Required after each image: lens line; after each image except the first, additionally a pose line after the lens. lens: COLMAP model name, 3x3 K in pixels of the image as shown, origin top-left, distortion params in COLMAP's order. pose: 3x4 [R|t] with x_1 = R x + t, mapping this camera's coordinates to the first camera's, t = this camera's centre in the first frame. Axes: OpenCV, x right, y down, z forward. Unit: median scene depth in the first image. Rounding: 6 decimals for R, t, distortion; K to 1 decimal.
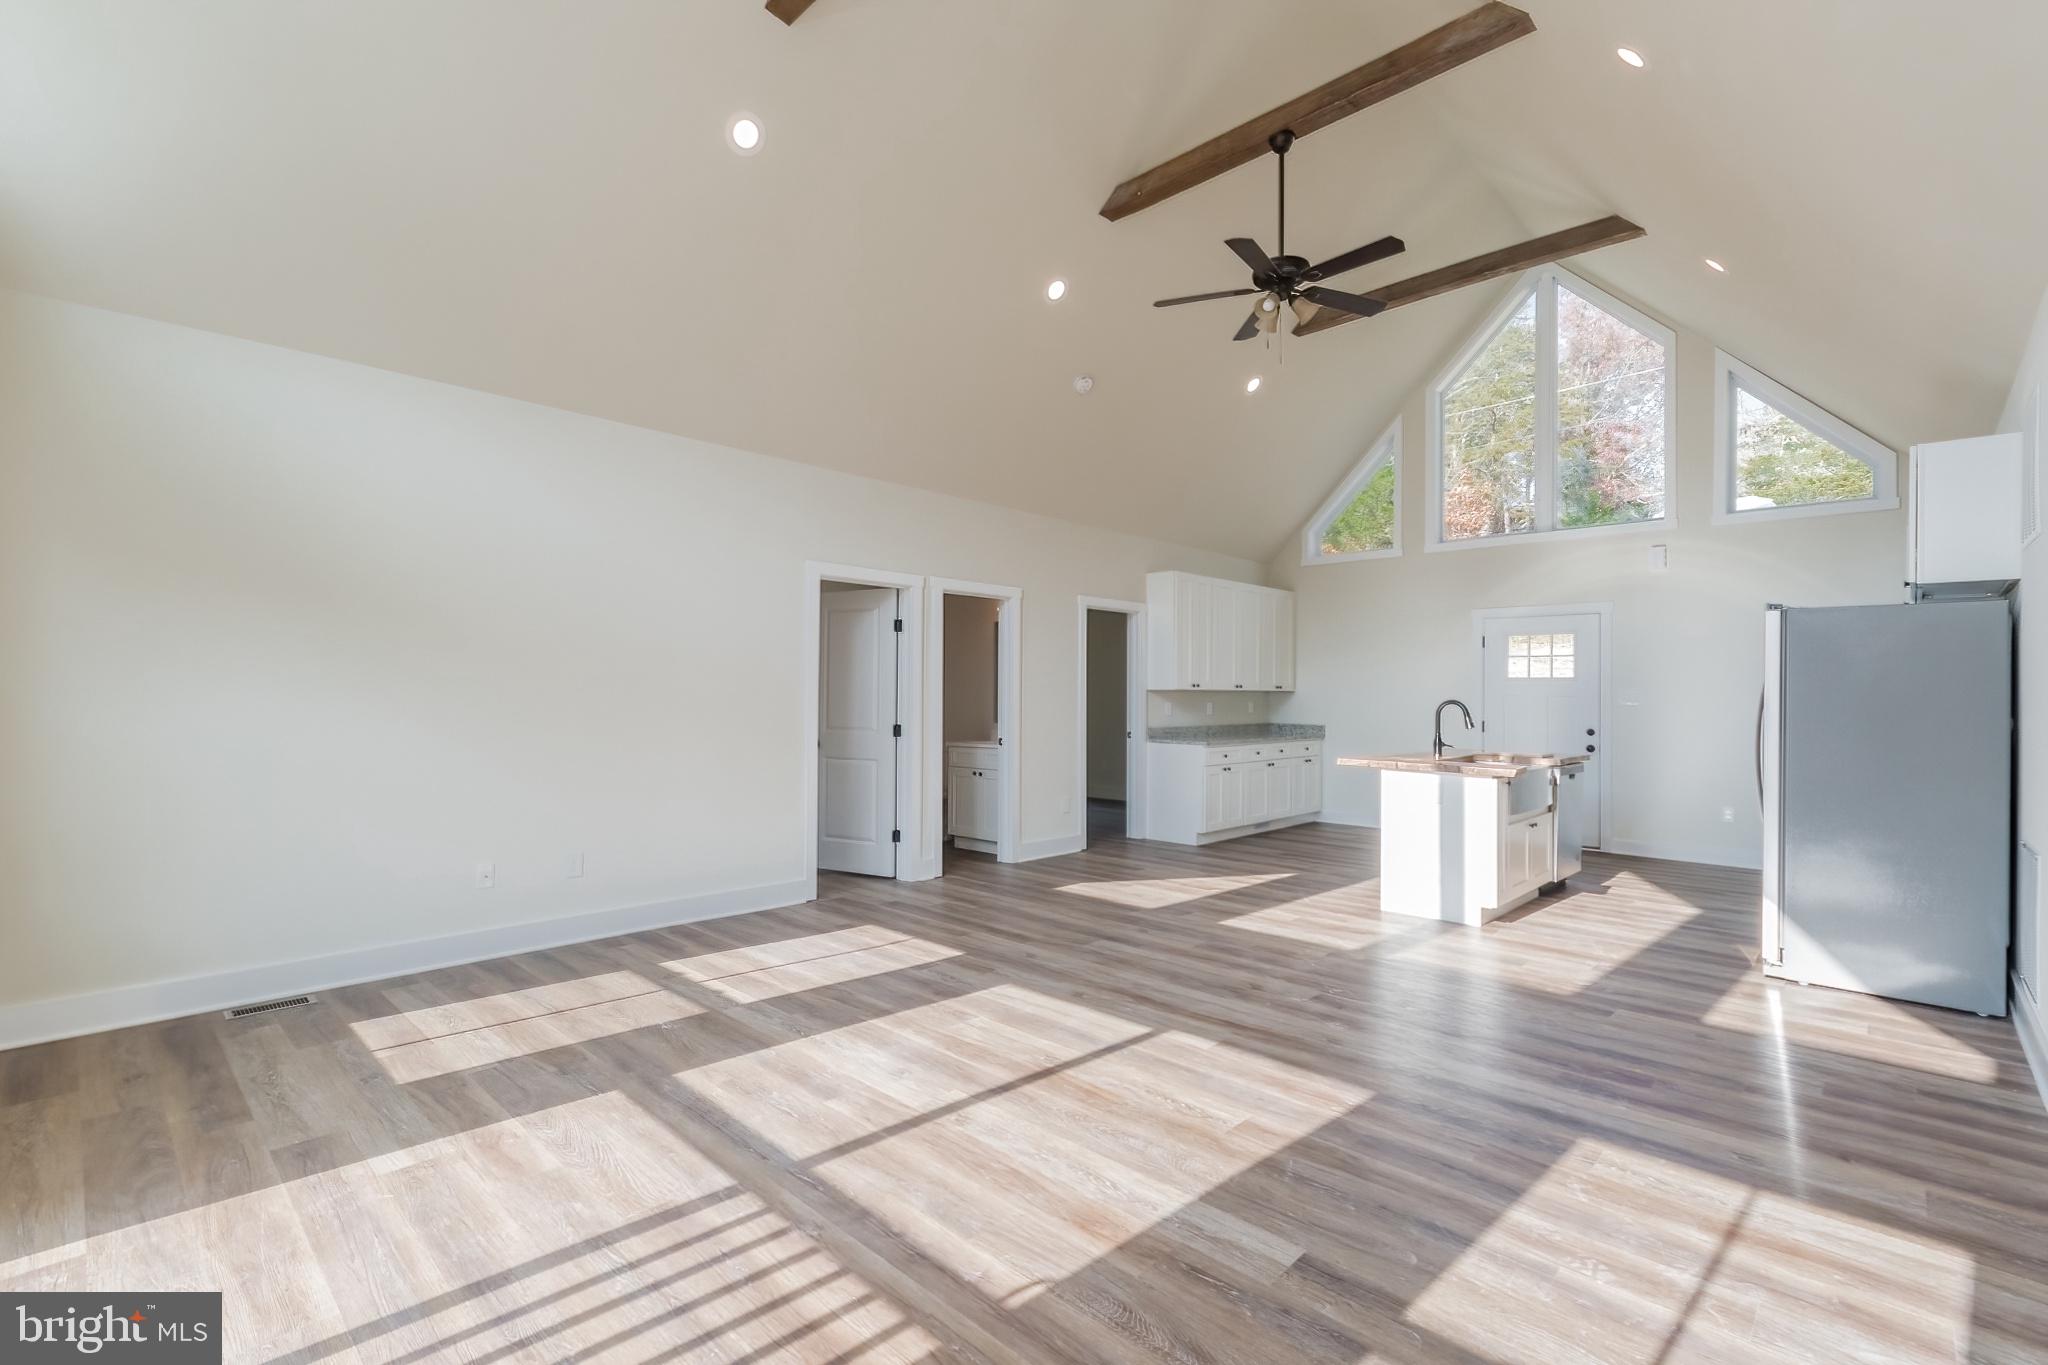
lens RADIAL K [[908.9, 0, 1000.7], [0, 908.9, 691.3], [0, 0, 1]] dist [0.008096, -0.002564]
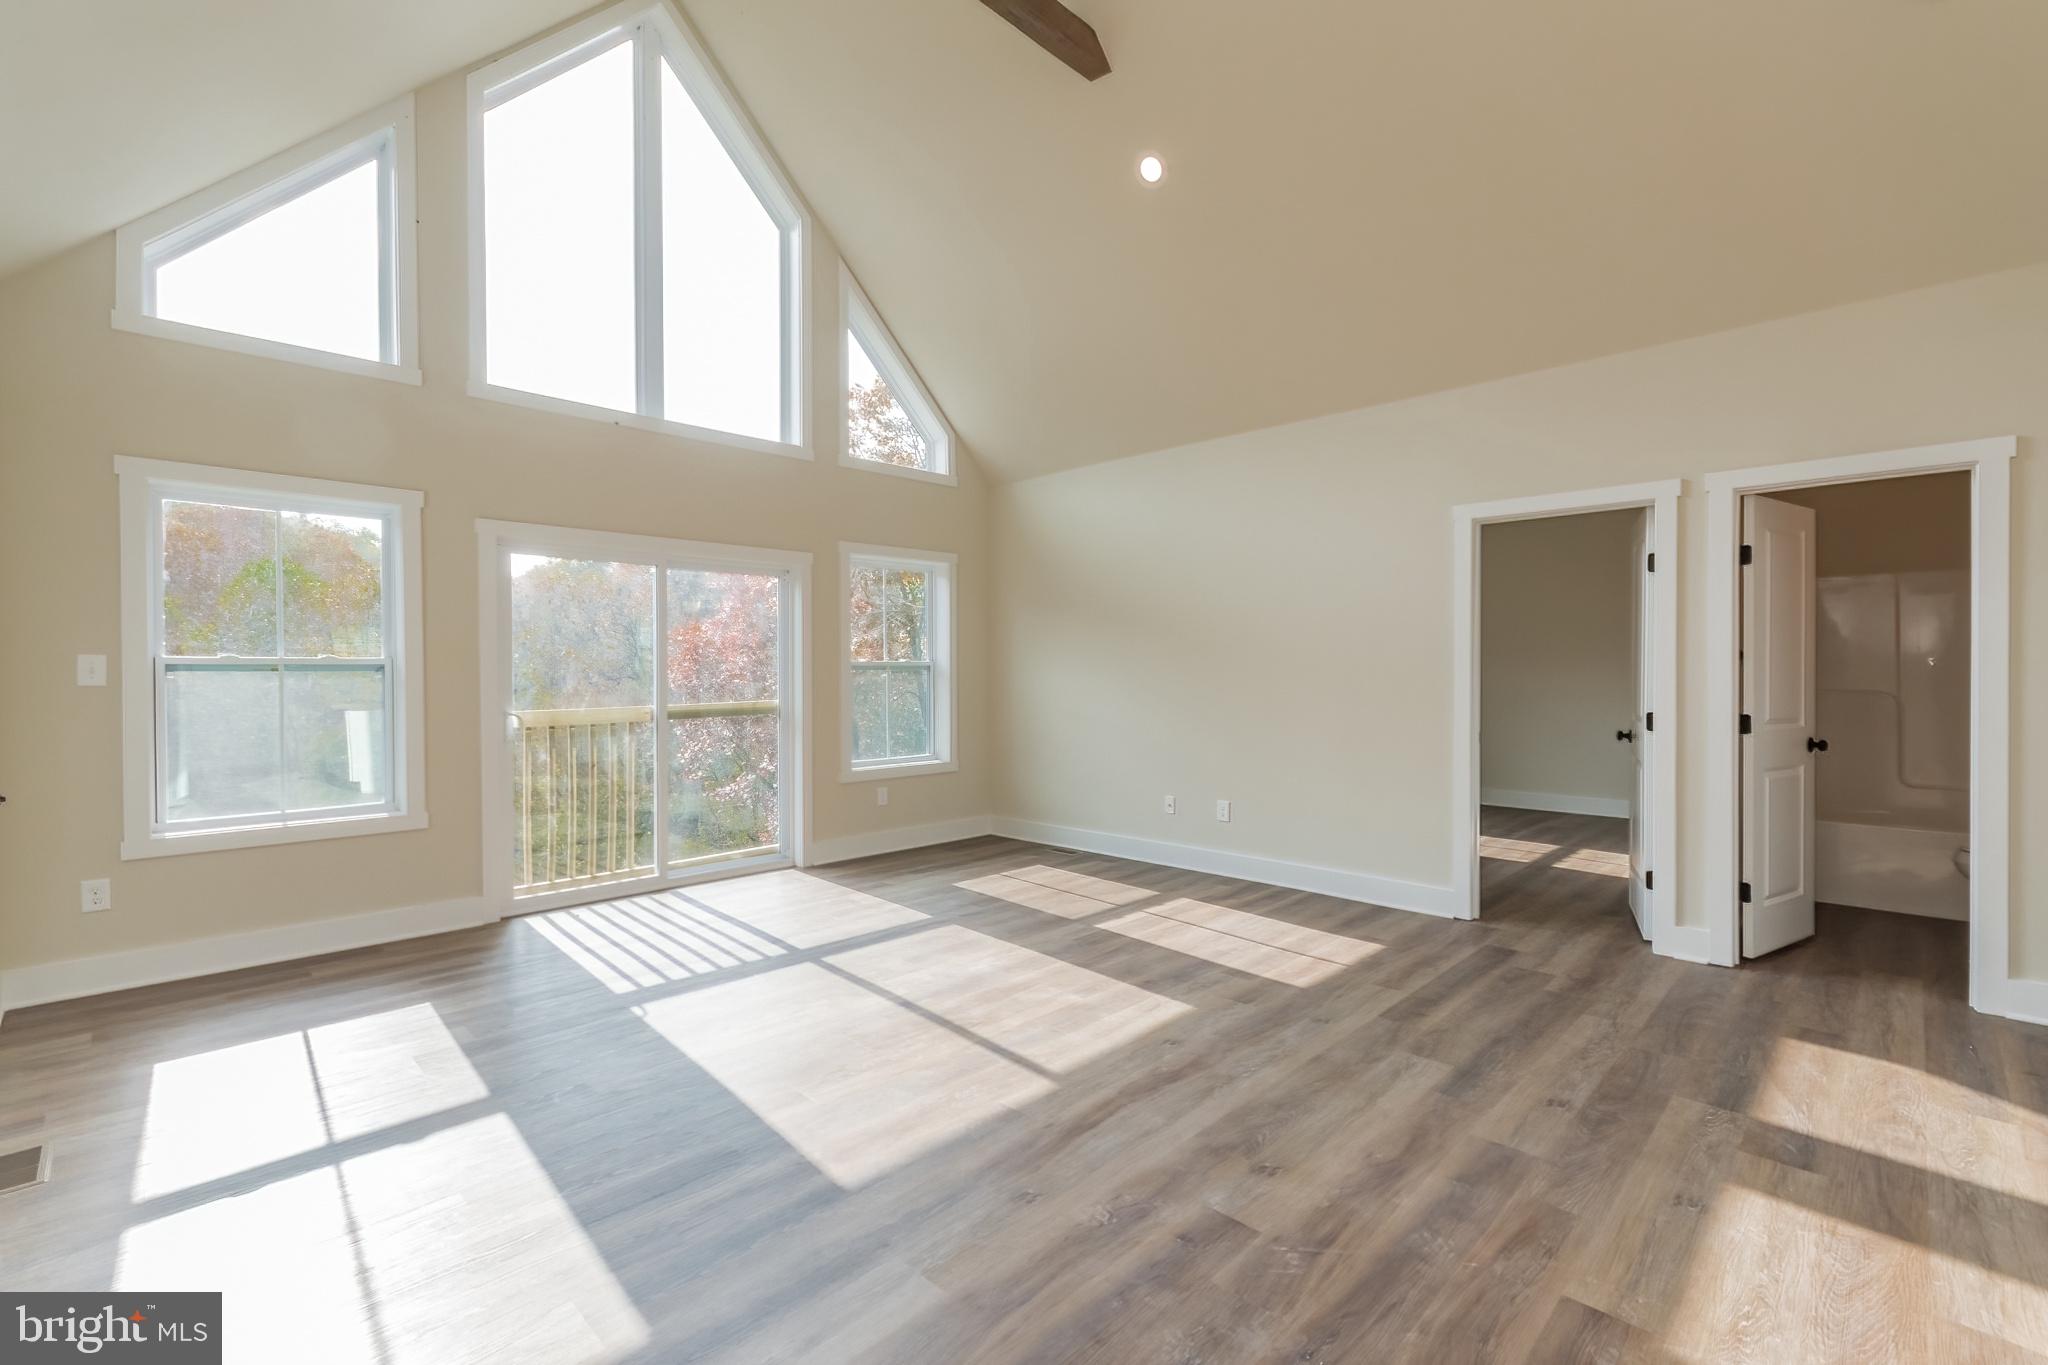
lens RADIAL K [[908.9, 0, 1019.9], [0, 908.9, 680.4], [0, 0, 1]] dist [0.008096, -0.002564]
pose [[-0.005722, 0.006692, -0.999961, 0.698372], [0.008563, 0.999941, 0.006643, 0.006848], [0.999947, -0.008525, -0.005779, 0.689440]]
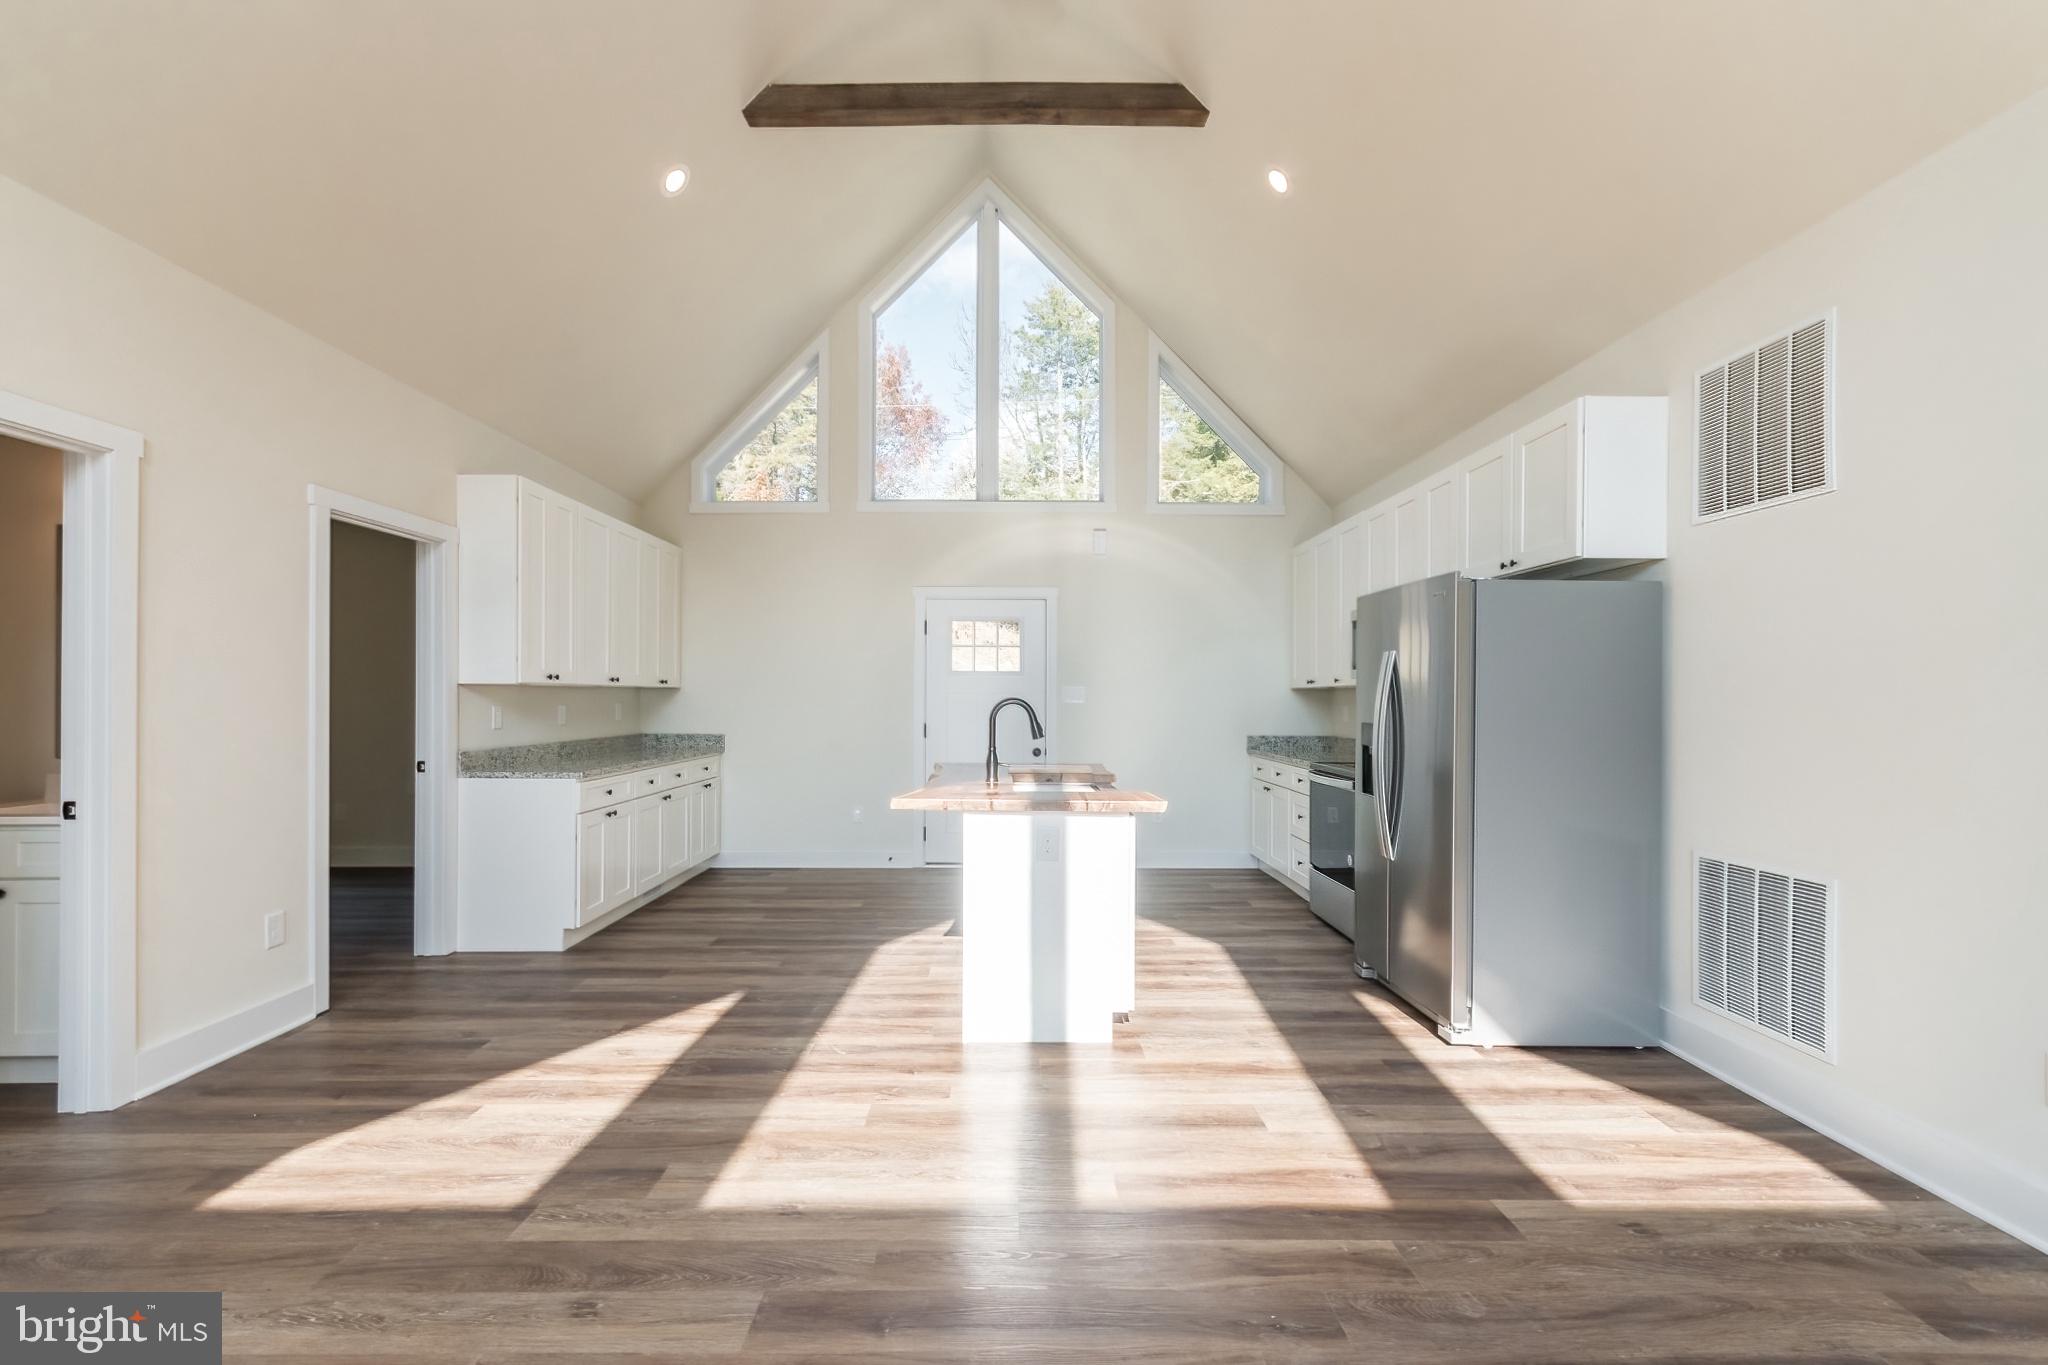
lens RADIAL K [[908.9, 0, 1014.3], [0, 908.9, 689.5], [0, 0, 1]] dist [0.008096, -0.002564]
pose [[0.709113, 0.001394, 0.705093, 0.015179], [-0.000183, 0.999998, -0.001793, 0.005356], [-0.705095, 0.001142, 0.709112, 0.604040]]
